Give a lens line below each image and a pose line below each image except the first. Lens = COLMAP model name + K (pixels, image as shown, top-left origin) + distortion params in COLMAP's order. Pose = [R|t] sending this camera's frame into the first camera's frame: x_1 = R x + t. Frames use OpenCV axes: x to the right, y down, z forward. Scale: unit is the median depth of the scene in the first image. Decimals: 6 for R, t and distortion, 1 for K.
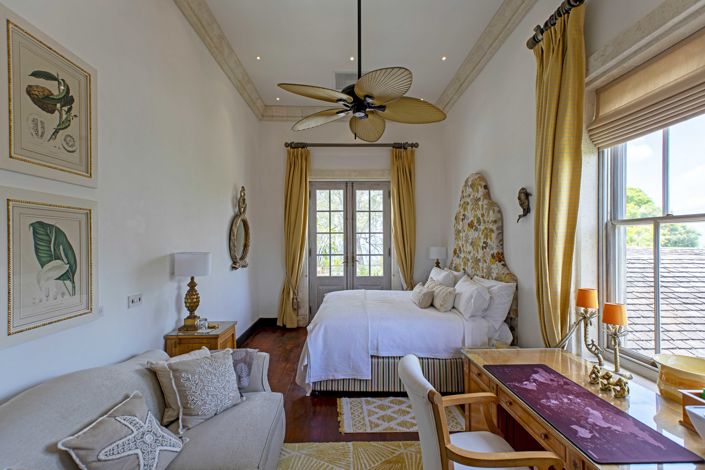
lens RADIAL K [[302.4, 0, 352.7], [0, 302.4, 242.5], [0, 0, 1]] dist [0.017174, 0.001408]
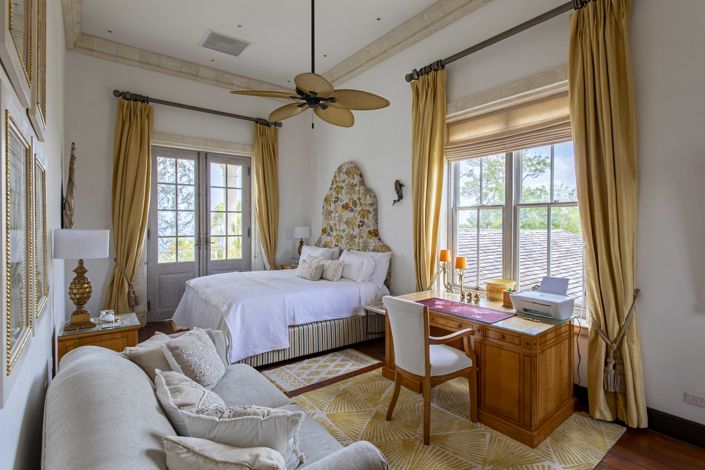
lens RADIAL K [[346.4, 0, 353.2], [0, 346.4, 229.5], [0, 0, 1]] dist [0.004218, 0.002669]
pose [[0.812742, -0.002439, 0.582618, -0.388781], [-0.002741, 0.999964, 0.008009, 0.020175], [-0.582617, -0.008106, 0.812706, -0.101536]]
